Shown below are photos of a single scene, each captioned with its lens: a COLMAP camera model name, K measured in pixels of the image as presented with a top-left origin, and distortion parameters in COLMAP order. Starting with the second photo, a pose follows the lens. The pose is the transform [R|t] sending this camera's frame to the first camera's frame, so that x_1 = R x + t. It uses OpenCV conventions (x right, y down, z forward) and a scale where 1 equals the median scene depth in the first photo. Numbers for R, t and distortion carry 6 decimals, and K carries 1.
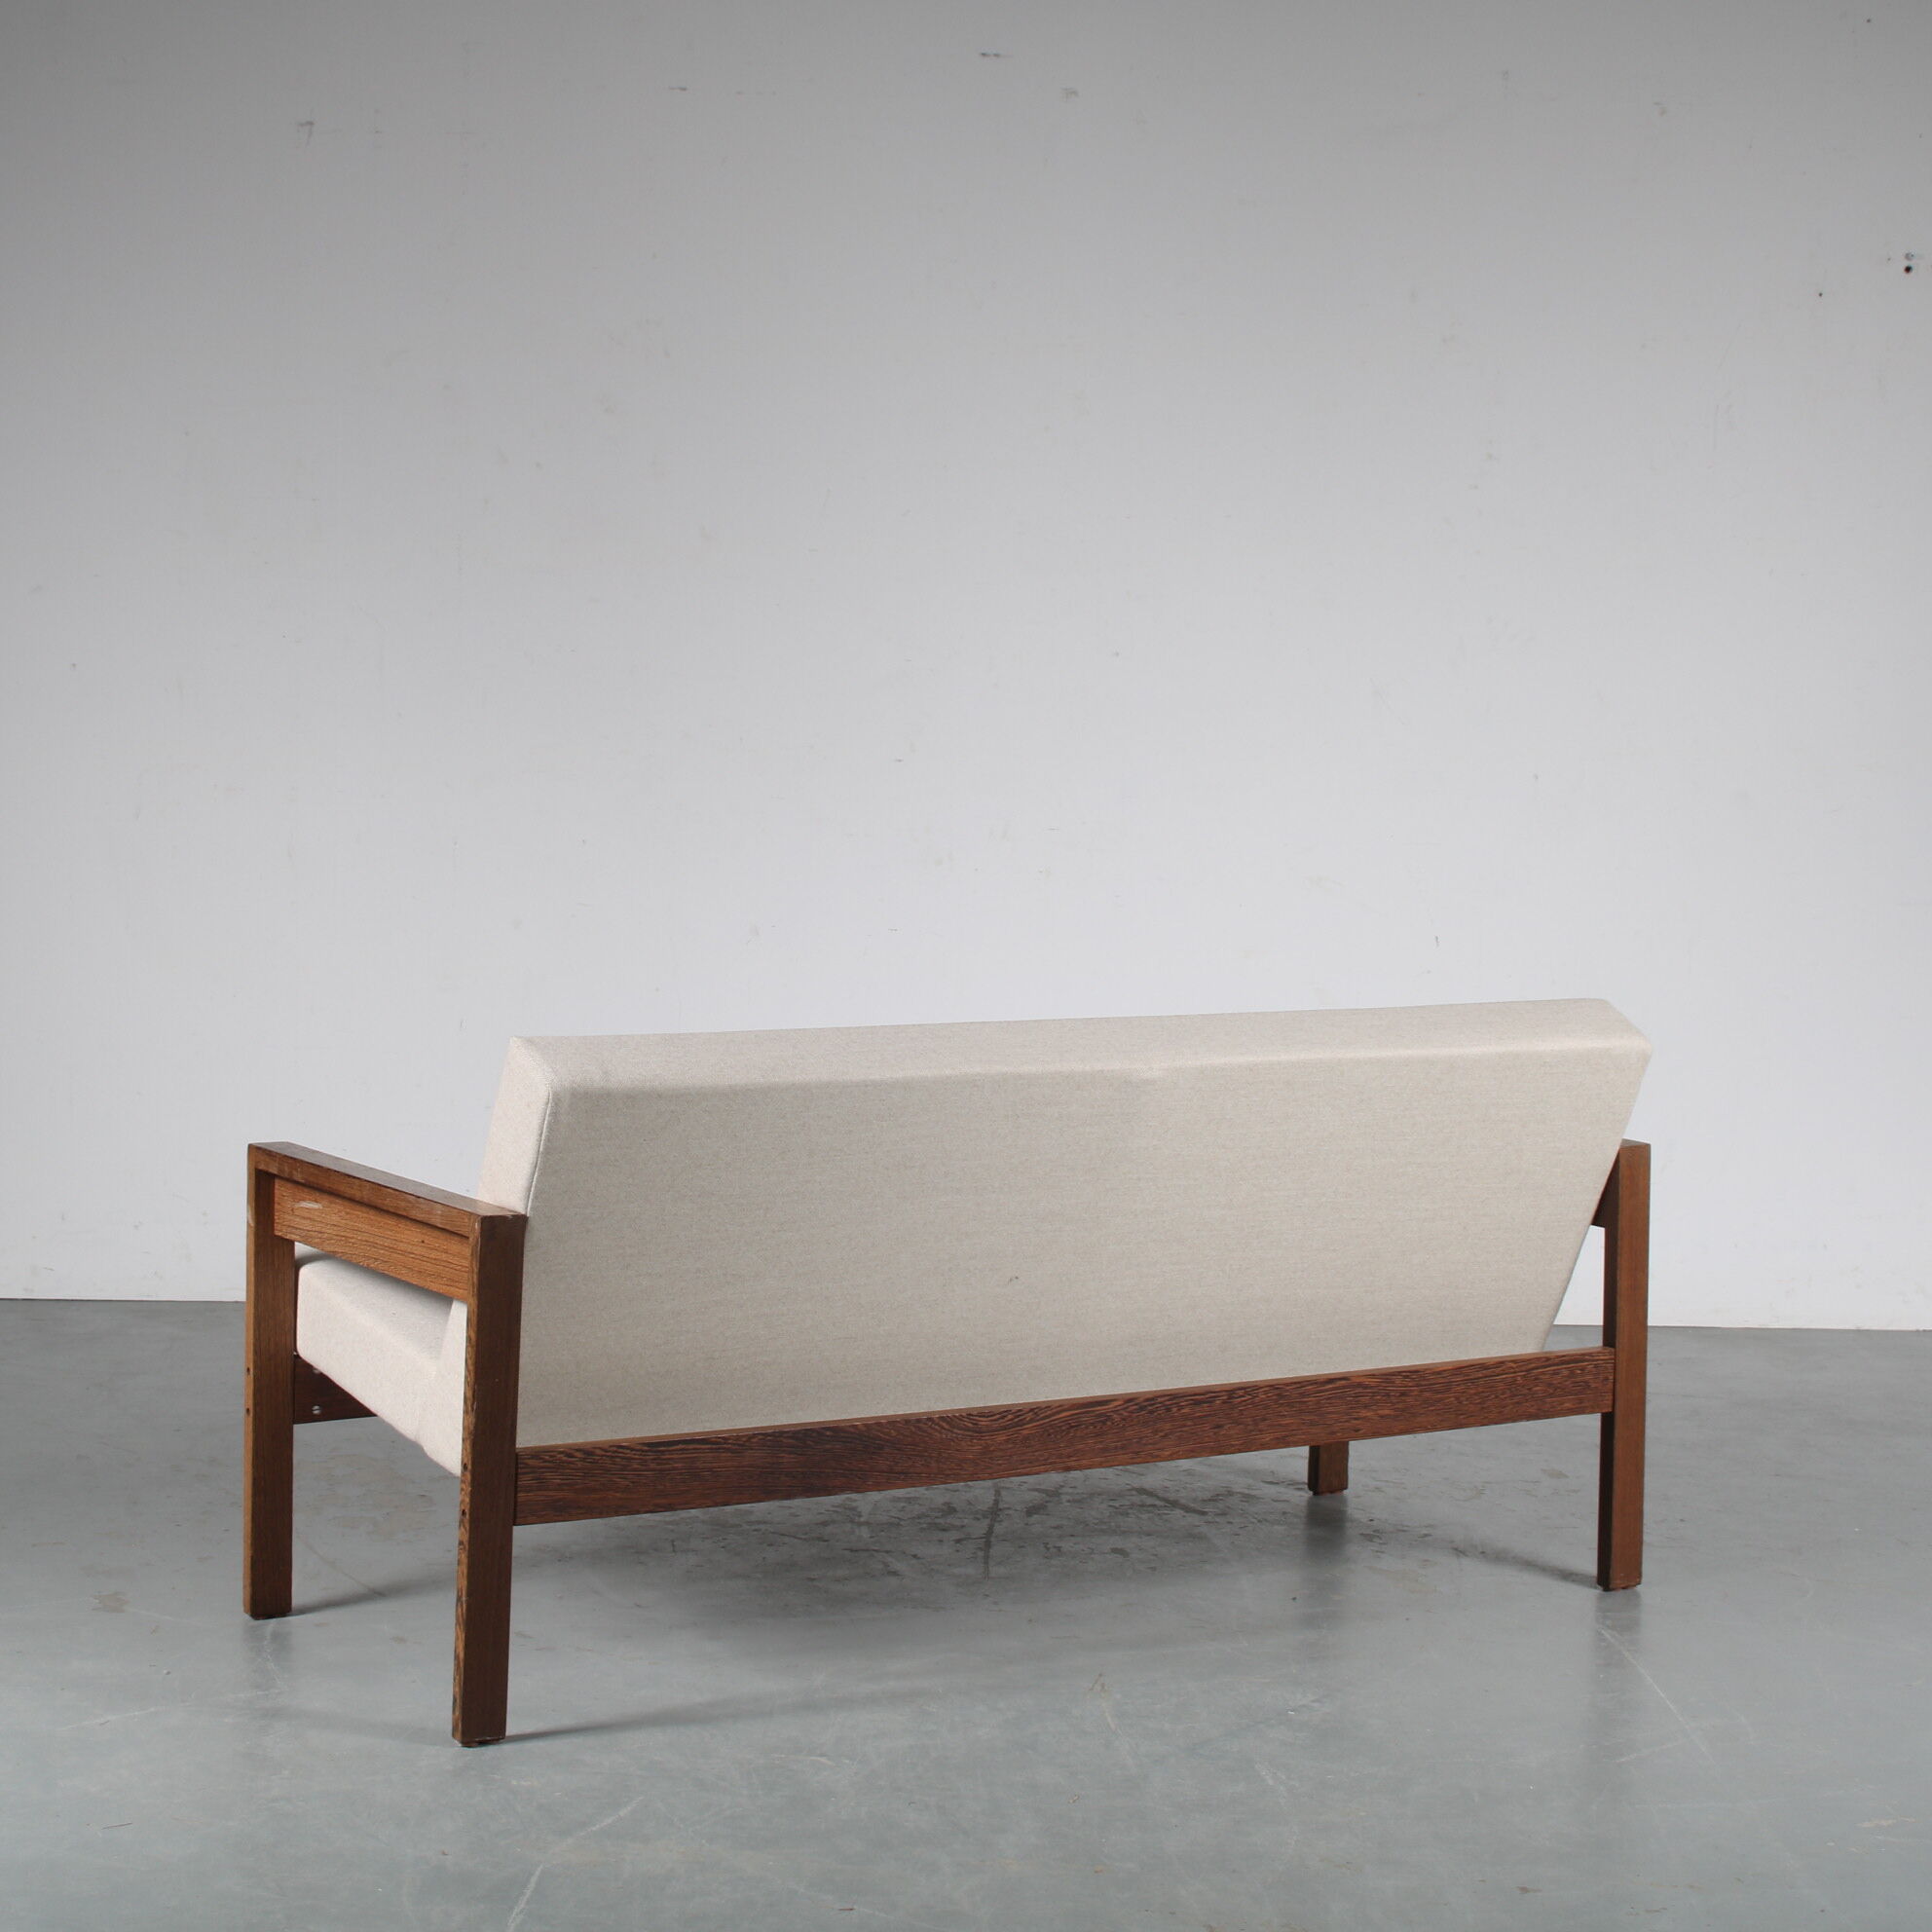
lens RADIAL K [[4126.8, 0, 975.6], [0, 4126.8, 973.9], [0, 0, 1]] dist [-0.025950, 0.000000]
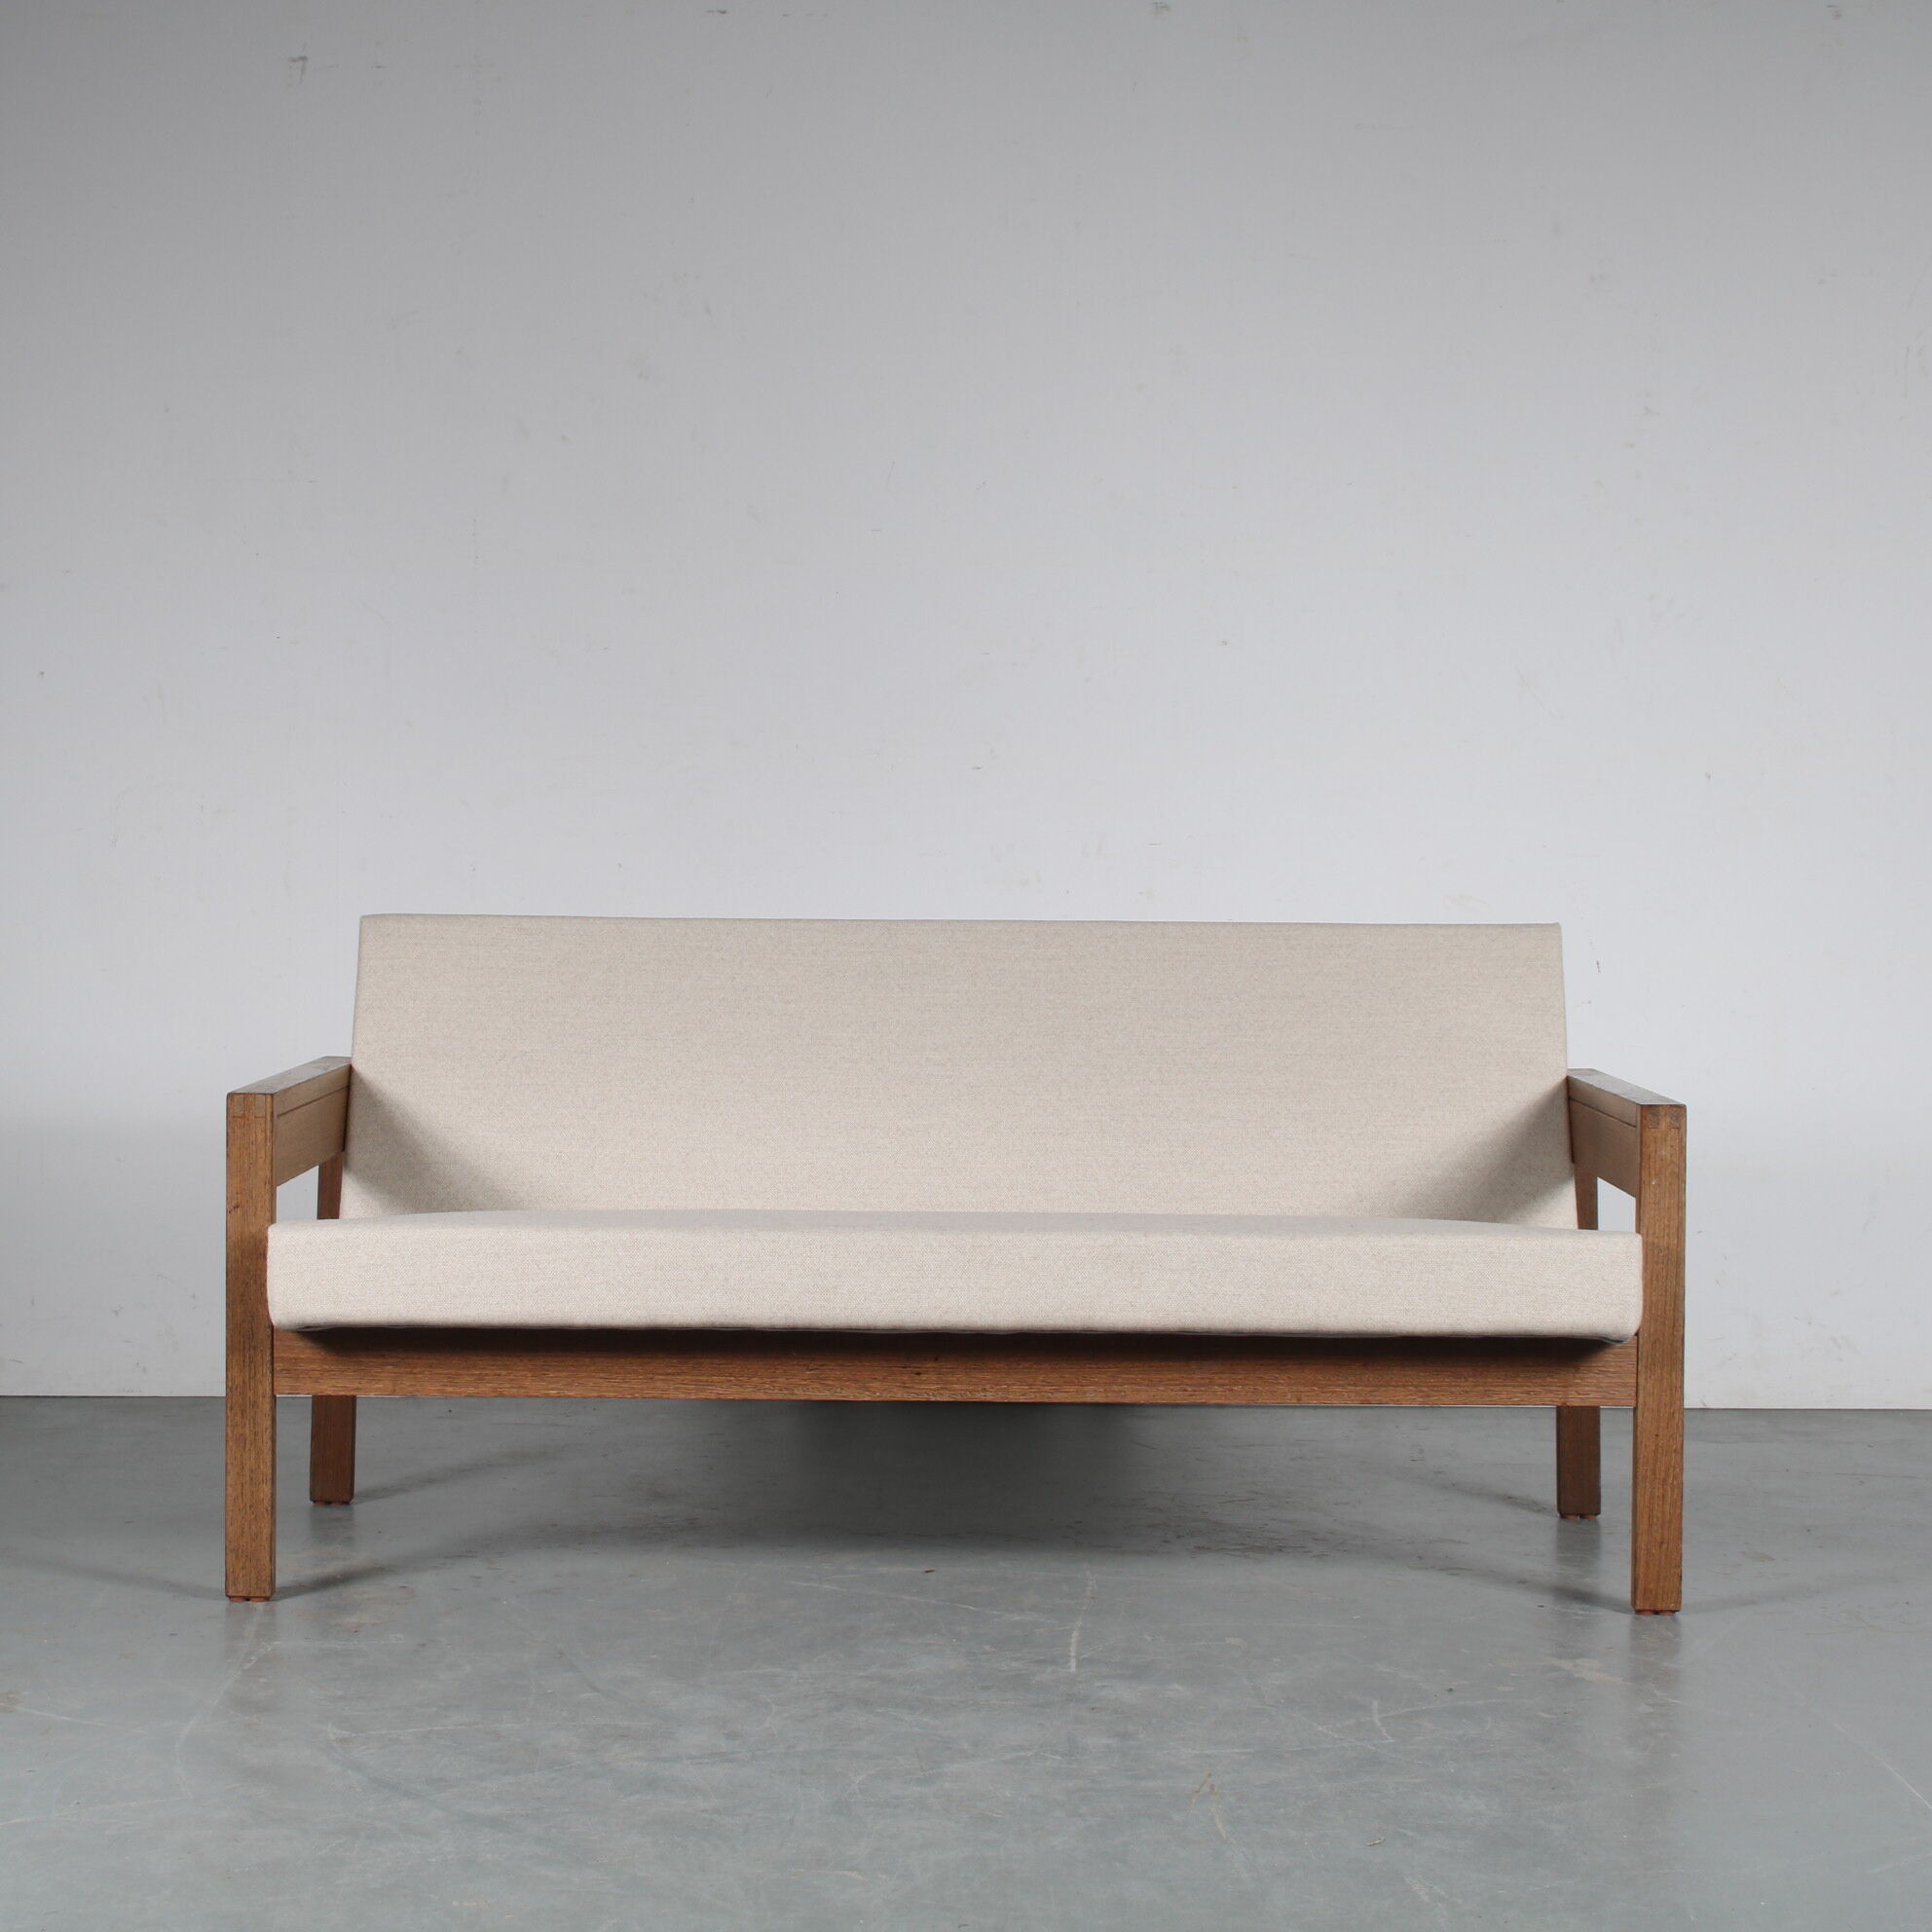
lens RADIAL K [[4126.8, 0, 967.6], [0, 4126.8, 931.2], [0, 0, 1]] dist [-0.025950, 0.000000]
pose [[0.999285, -0.014778, -0.034810, 0.013054], [0.012539, 0.997891, -0.063692, 0.054278], [0.035678, 0.063210, 0.997362, 0.181663]]
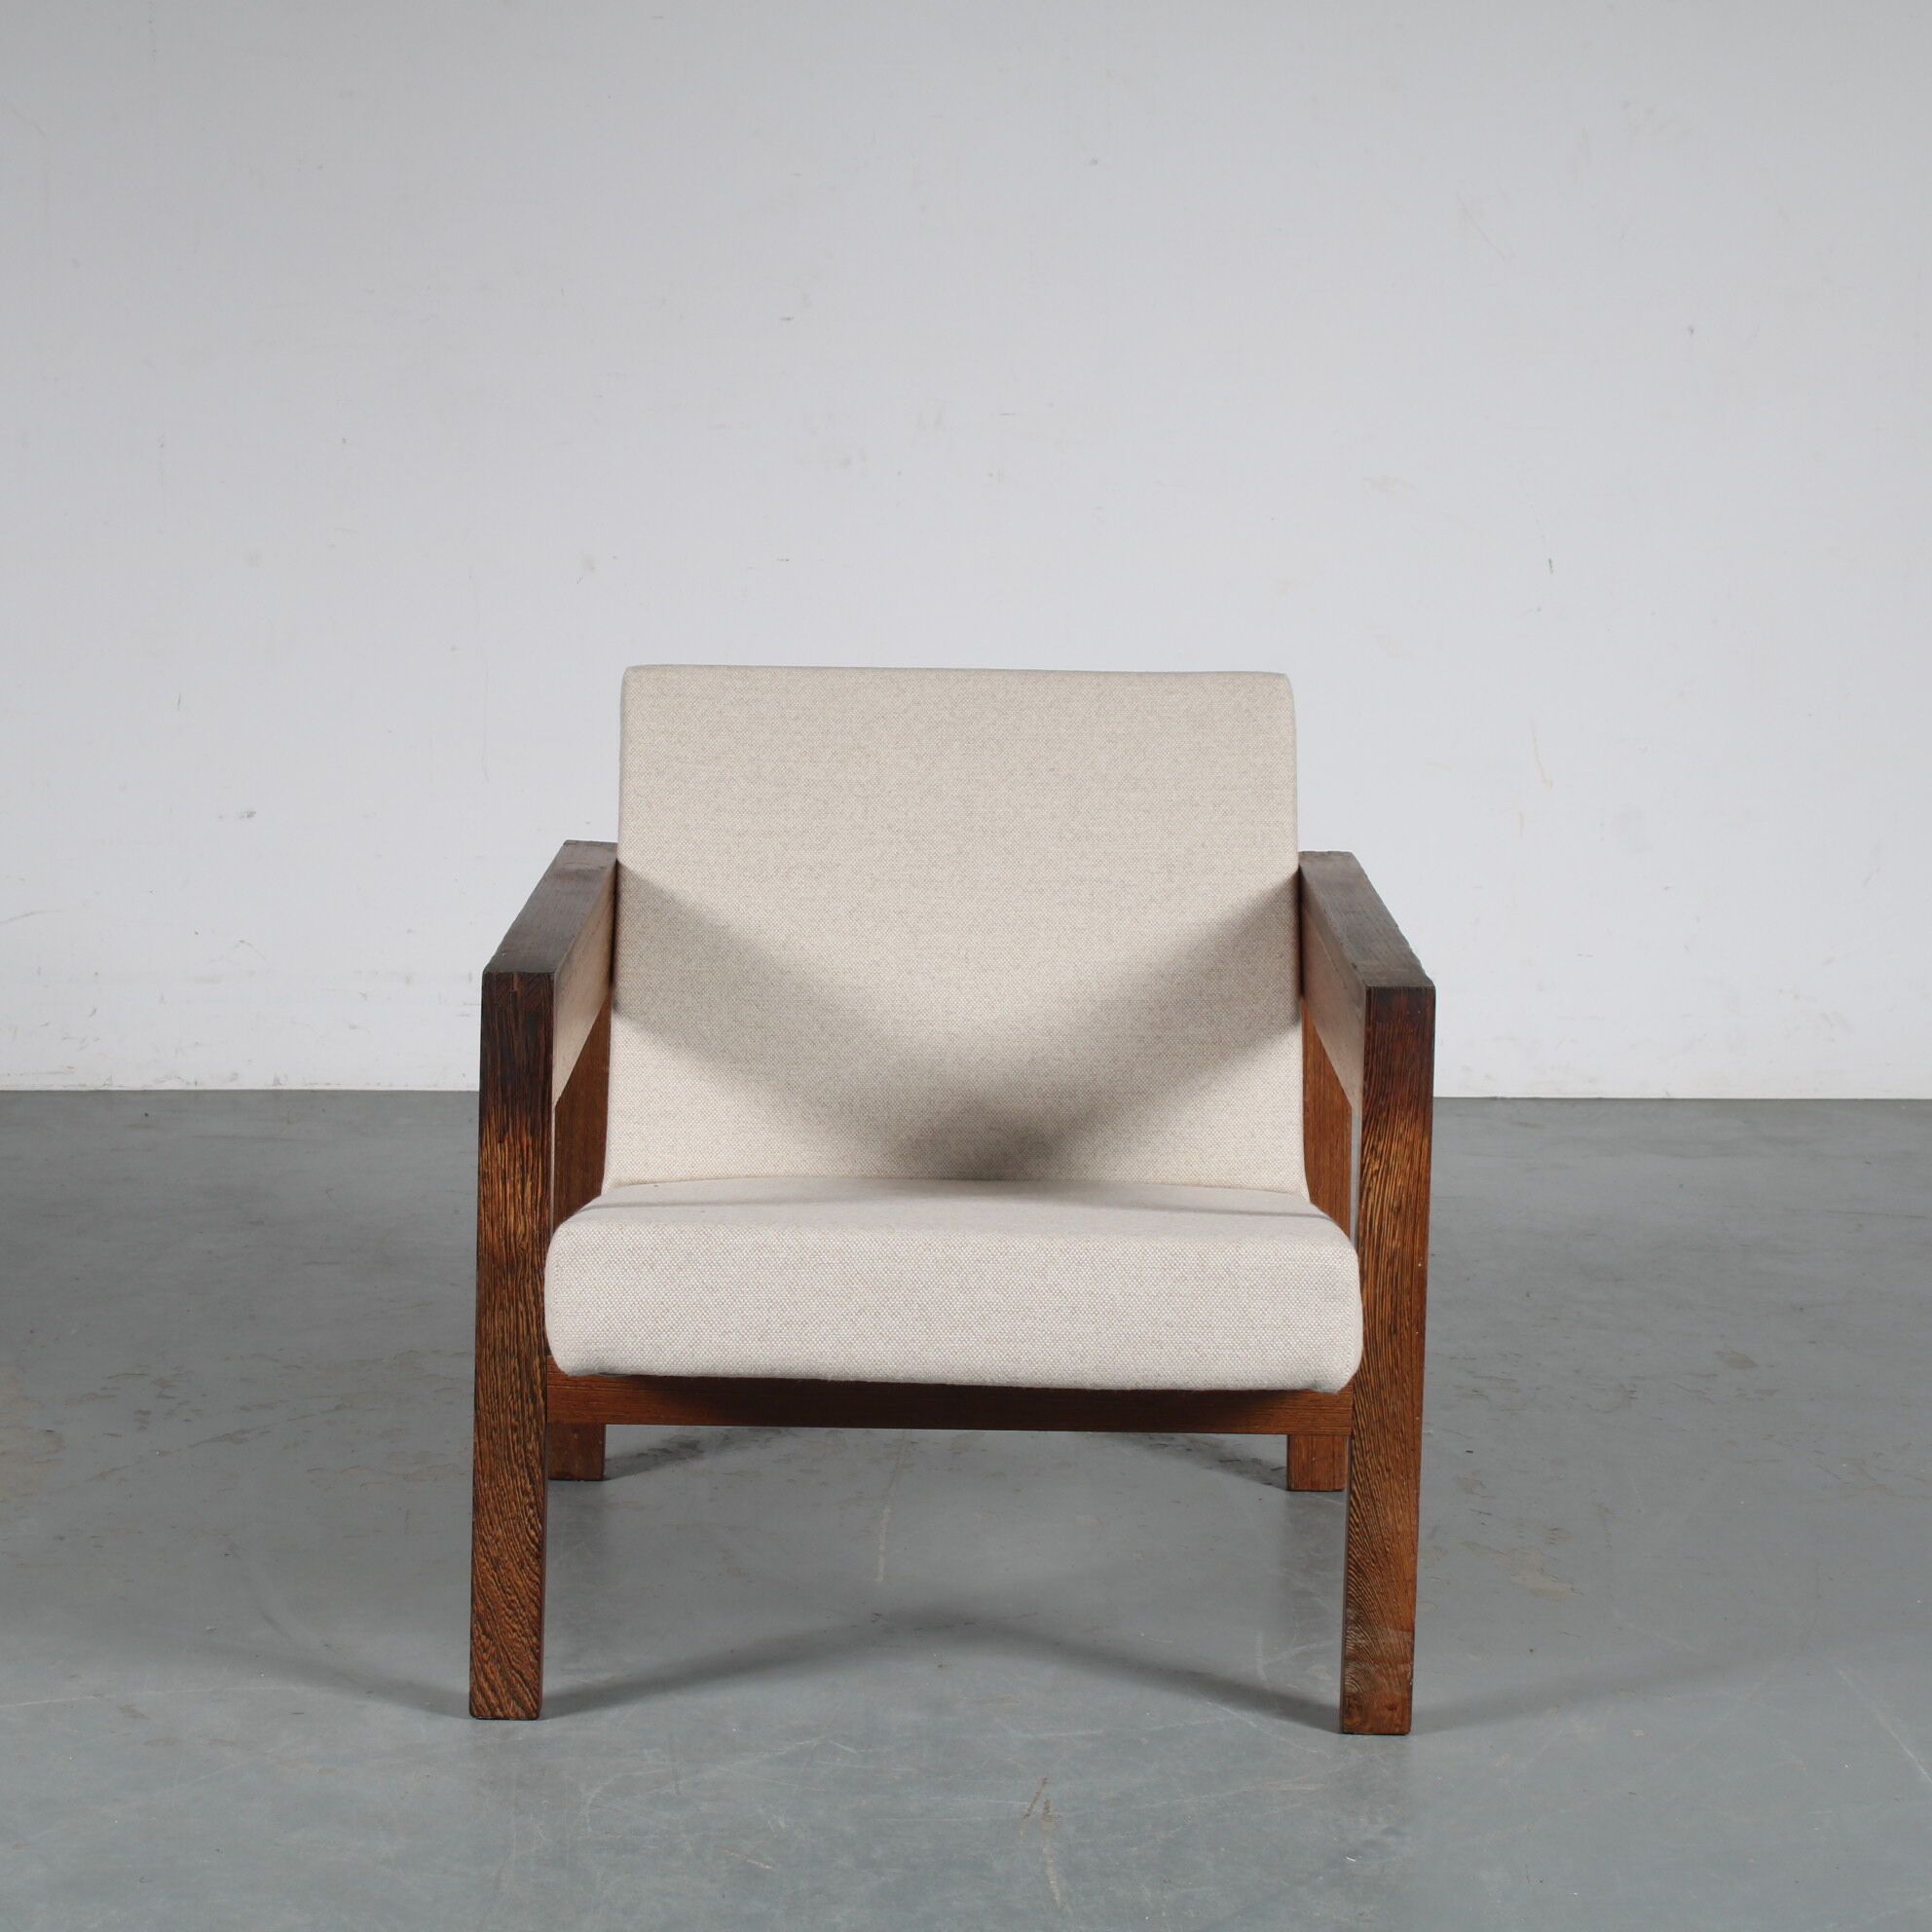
lens RADIAL K [[4425.8, 0, 965.7], [0, 4425.8, 1031.8], [0, 0, 1]] dist [-0.006057, 0.000000]
pose [[0.999873, -0.012272, -0.010191, 0.025466], [0.013256, 0.994606, 0.102870, -0.011094], [0.008873, -0.102992, 0.994643, 0.331705]]
